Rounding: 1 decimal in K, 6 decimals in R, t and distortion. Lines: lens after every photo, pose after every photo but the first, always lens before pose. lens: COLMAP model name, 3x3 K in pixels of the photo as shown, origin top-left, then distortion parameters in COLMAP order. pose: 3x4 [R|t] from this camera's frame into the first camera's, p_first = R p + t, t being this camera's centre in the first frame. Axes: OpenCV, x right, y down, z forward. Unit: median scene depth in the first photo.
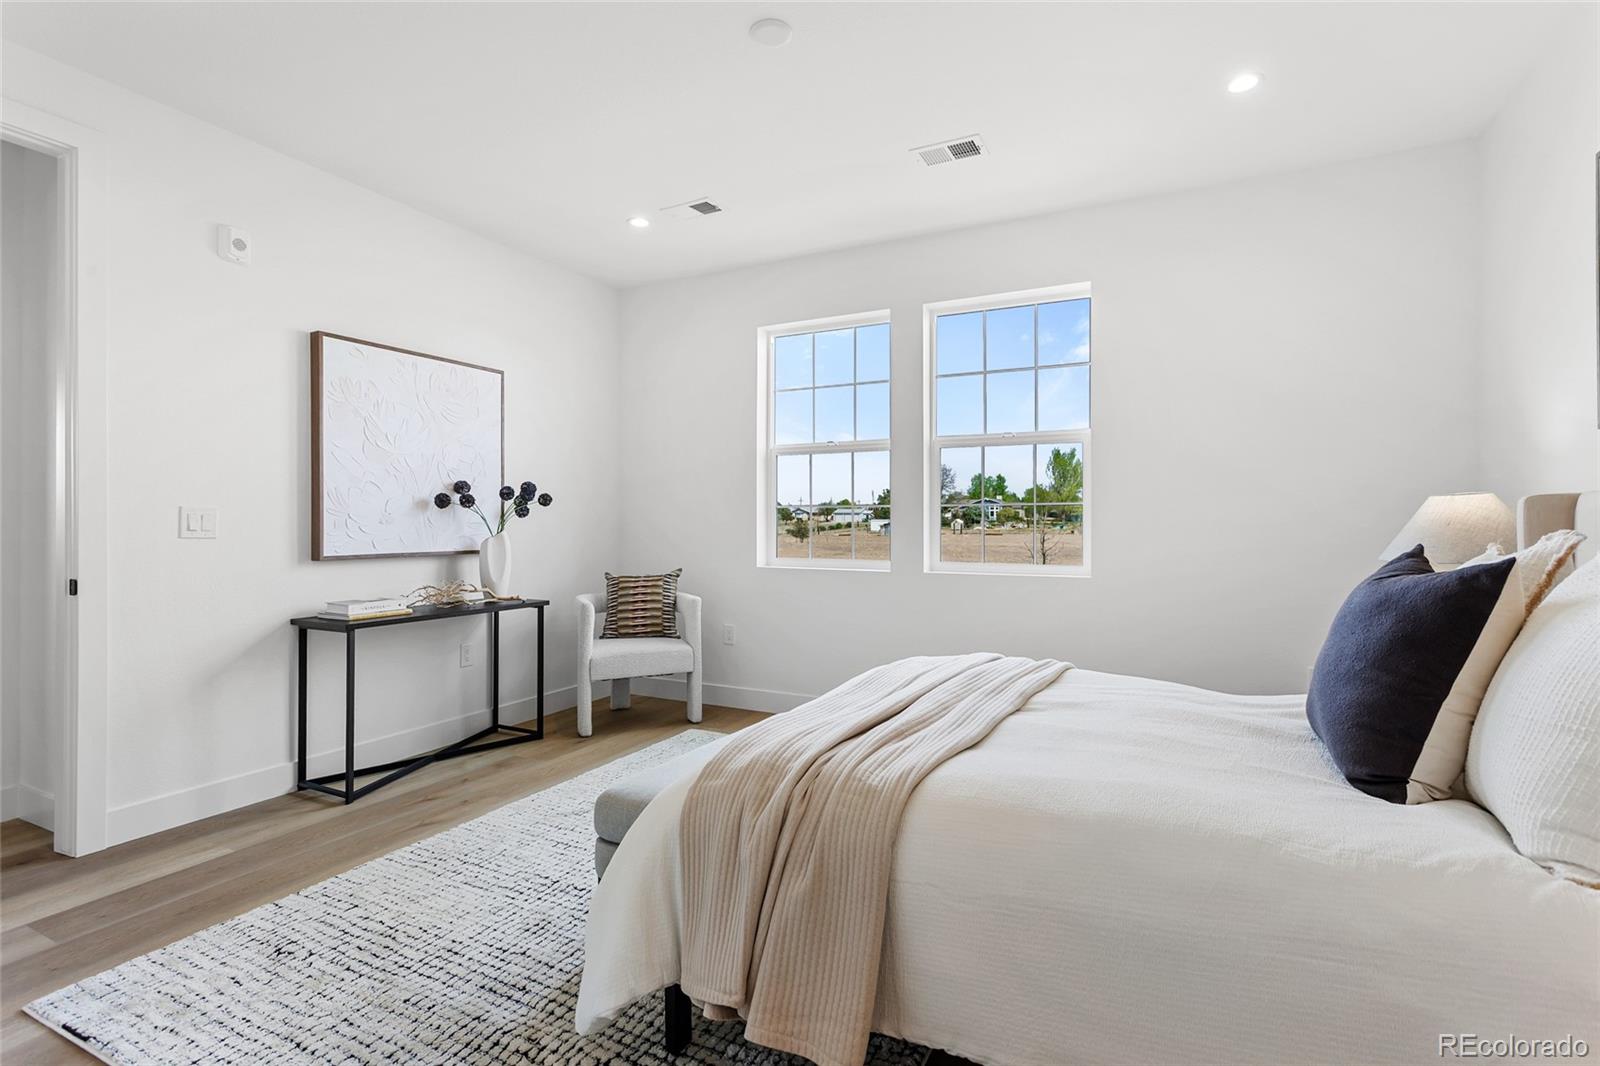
lens RADIAL K [[770.7, 0, 818.3], [0, 770.7, 525.7], [0, 0, 1]] dist [0.000442, 0.016607]
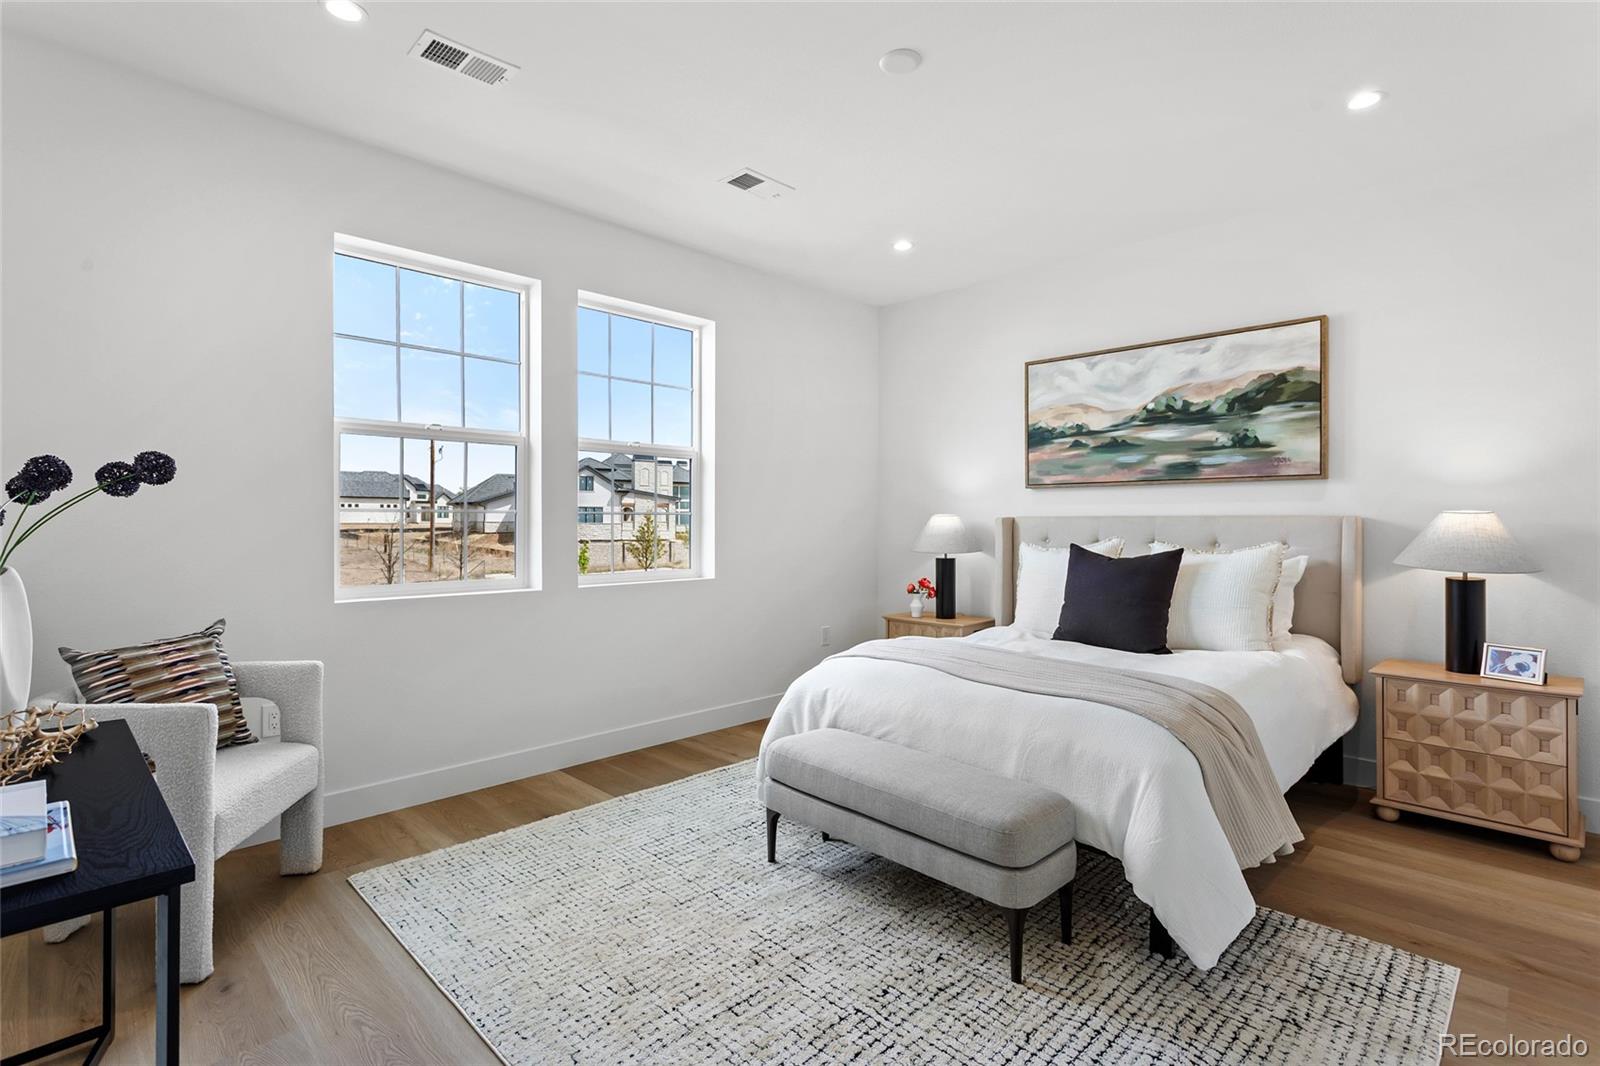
lens RADIAL K [[759.1, 0, 801.9], [0, 759.1, 529.9], [0, 0, 1]] dist [-0.000696, -0.000008]
pose [[0.310663, -0.009762, 0.950470, -0.625539], [0.004140, 0.999952, 0.008917, -0.013155], [-0.950511, 0.001165, 0.310688, 0.479508]]
